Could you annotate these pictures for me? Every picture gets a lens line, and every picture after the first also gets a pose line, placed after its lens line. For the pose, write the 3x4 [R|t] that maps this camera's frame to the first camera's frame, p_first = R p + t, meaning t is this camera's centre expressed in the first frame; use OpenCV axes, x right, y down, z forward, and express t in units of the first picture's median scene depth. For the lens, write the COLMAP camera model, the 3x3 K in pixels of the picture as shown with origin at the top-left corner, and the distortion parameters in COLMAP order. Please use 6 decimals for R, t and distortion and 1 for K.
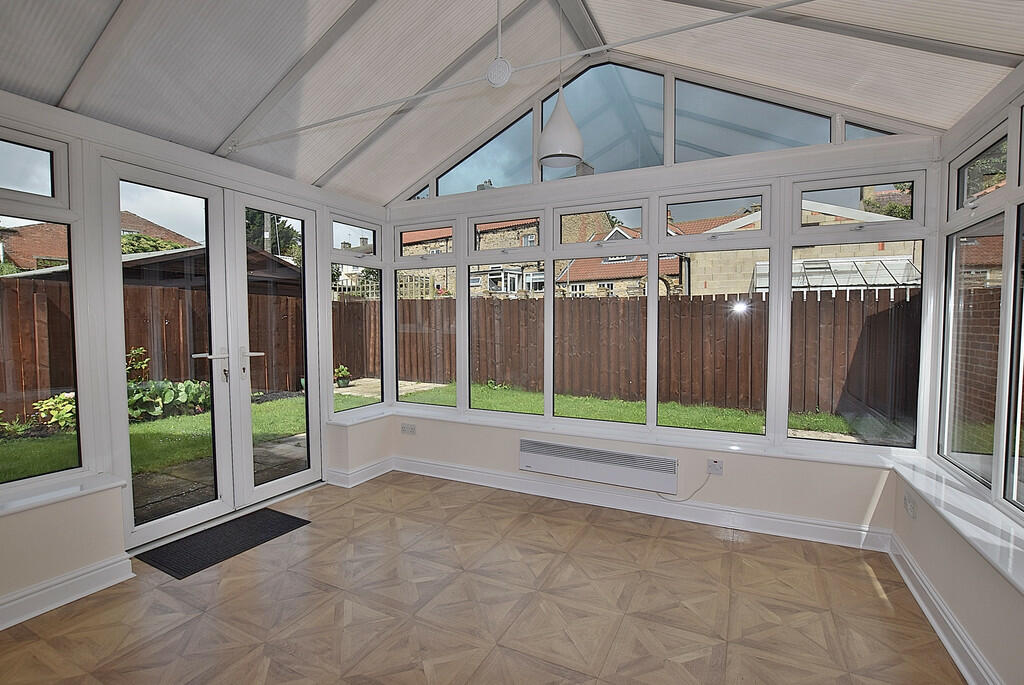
lens RADIAL K [[451.0, 0, 512.0], [0, 451.0, 342.5], [0, 0, 1]] dist [-0.016582, -0.000045]
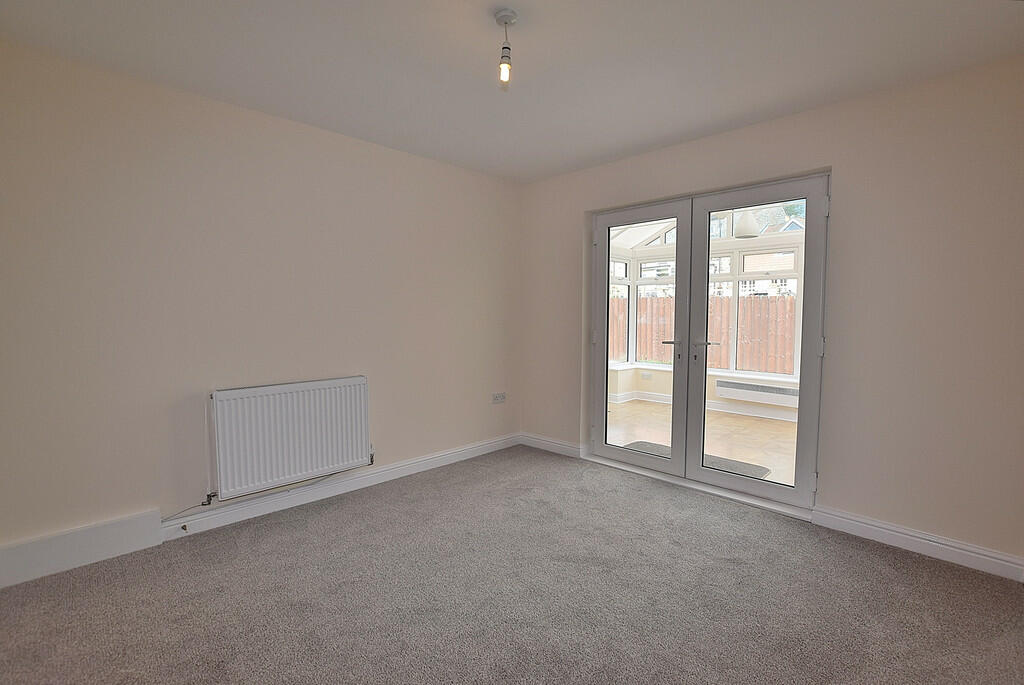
lens RADIAL K [[451.0, 0, 512.0], [0, 451.0, 342.5], [0, 0, 1]] dist [-0.016582, -0.000045]
pose [[0.946876, 0.024240, -0.320685, -0.080453], [-0.018718, 0.999619, 0.020292, 0.015932], [0.321055, -0.013212, 0.946968, -0.416939]]
